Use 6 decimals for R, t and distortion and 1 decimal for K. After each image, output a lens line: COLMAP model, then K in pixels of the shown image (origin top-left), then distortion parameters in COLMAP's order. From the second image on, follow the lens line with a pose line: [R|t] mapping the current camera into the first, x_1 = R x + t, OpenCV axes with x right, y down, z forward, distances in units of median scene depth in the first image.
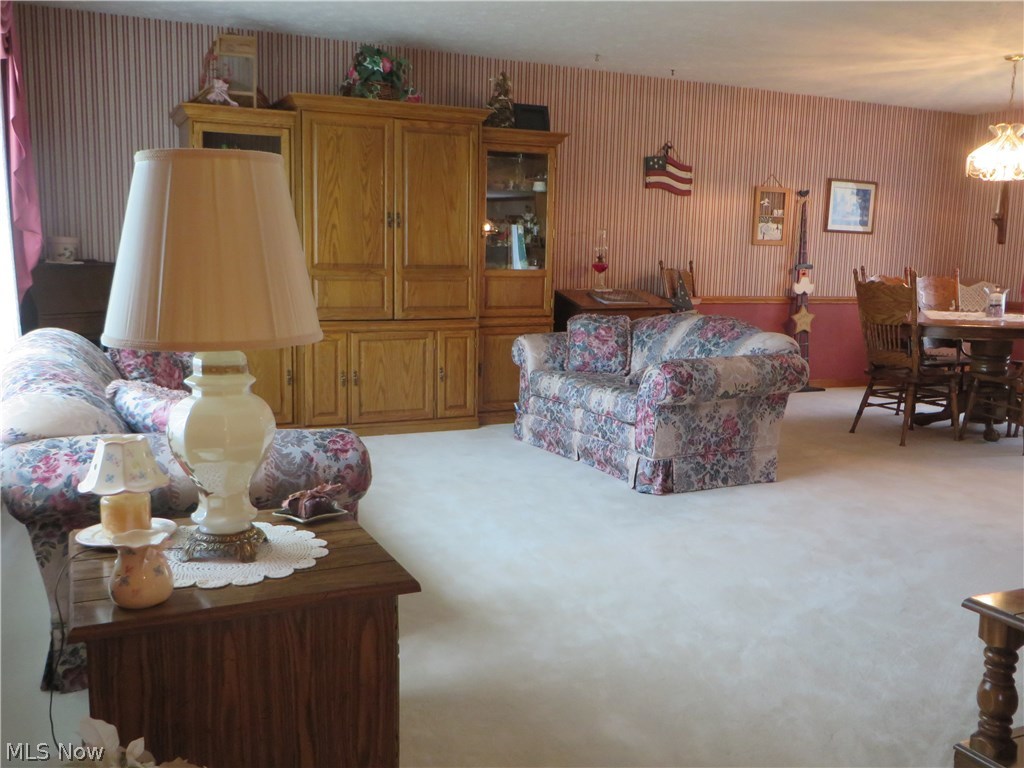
lens RADIAL K [[945.7, 0, 510.5], [0, 945.7, 384.4], [0, 0, 1]] dist [0.006047, 0.000000]
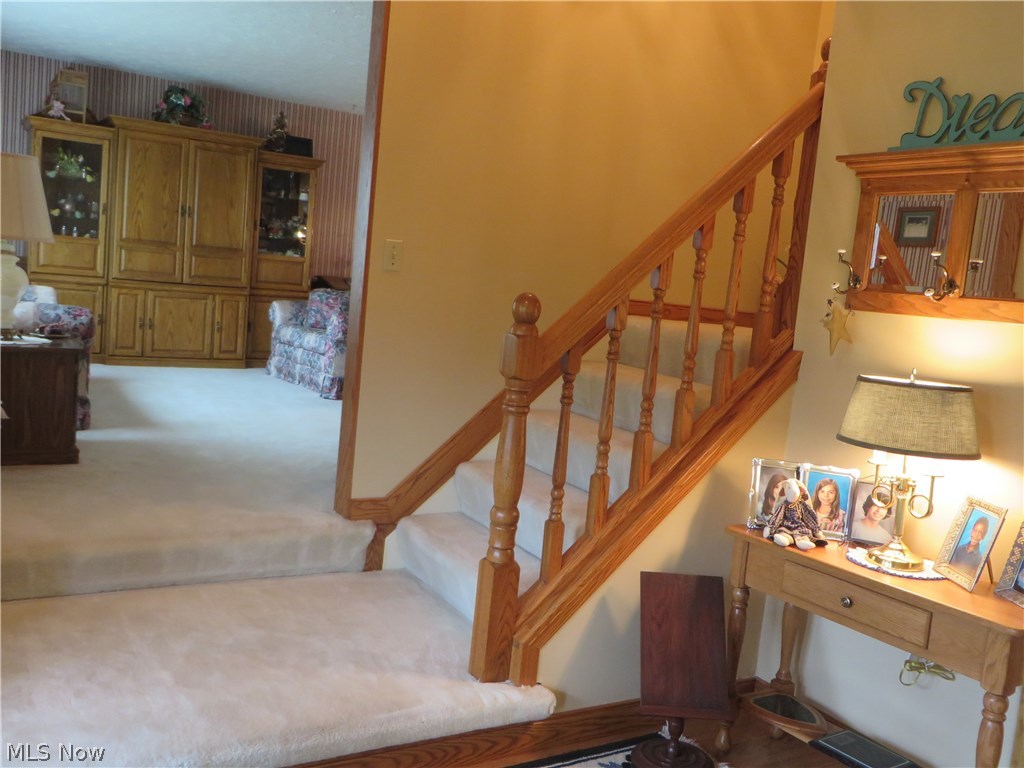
lens RADIAL K [[945.7, 0, 512.6], [0, 945.7, 385.8], [0, 0, 1]] dist [0.006047, 0.000000]
pose [[0.991939, 0.055486, 0.113919, 0.209052], [-0.052446, 0.998188, -0.029512, 0.097599], [-0.115350, 0.023300, 0.993052, -0.429797]]
